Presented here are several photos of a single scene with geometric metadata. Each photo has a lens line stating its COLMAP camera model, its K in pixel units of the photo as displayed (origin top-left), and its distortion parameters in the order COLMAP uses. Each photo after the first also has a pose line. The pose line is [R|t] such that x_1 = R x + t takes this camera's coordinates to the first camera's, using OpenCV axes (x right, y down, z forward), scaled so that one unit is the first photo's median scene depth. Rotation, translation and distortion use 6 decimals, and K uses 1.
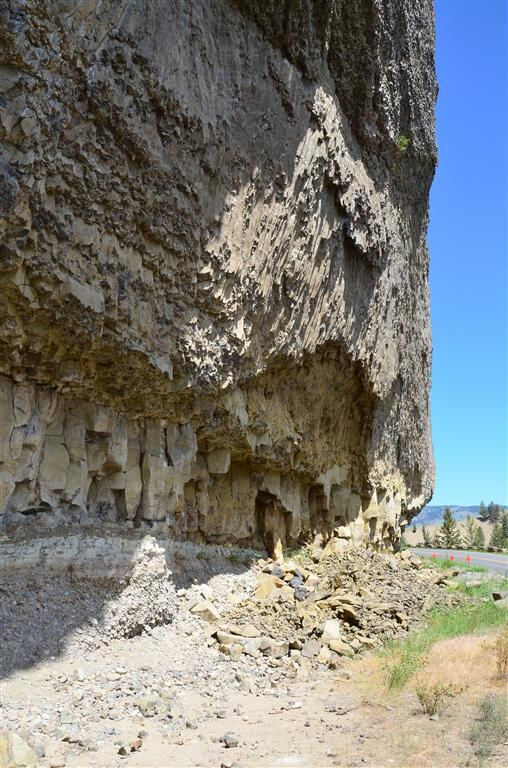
lens RADIAL K [[591.0, 0, 254.0], [0, 591.0, 384.0], [0, 0, 1]] dist [-0.155261, 0.106579]
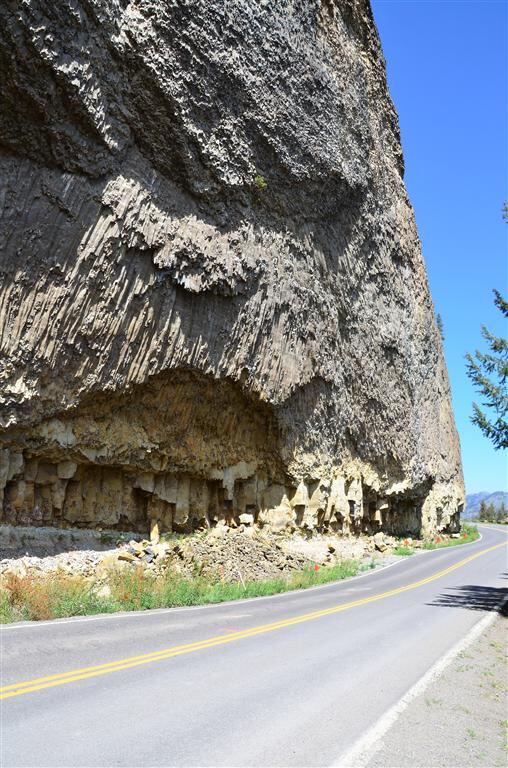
lens RADIAL K [[591.0, 0, 254.0], [0, 591.0, 384.0], [0, 0, 1]] dist [-0.155261, 0.106579]
pose [[0.955249, -0.069889, -0.287428, 0.773692], [0.080566, 0.996424, 0.025473, -0.069536], [0.284620, -0.047490, 0.957463, -0.177538]]
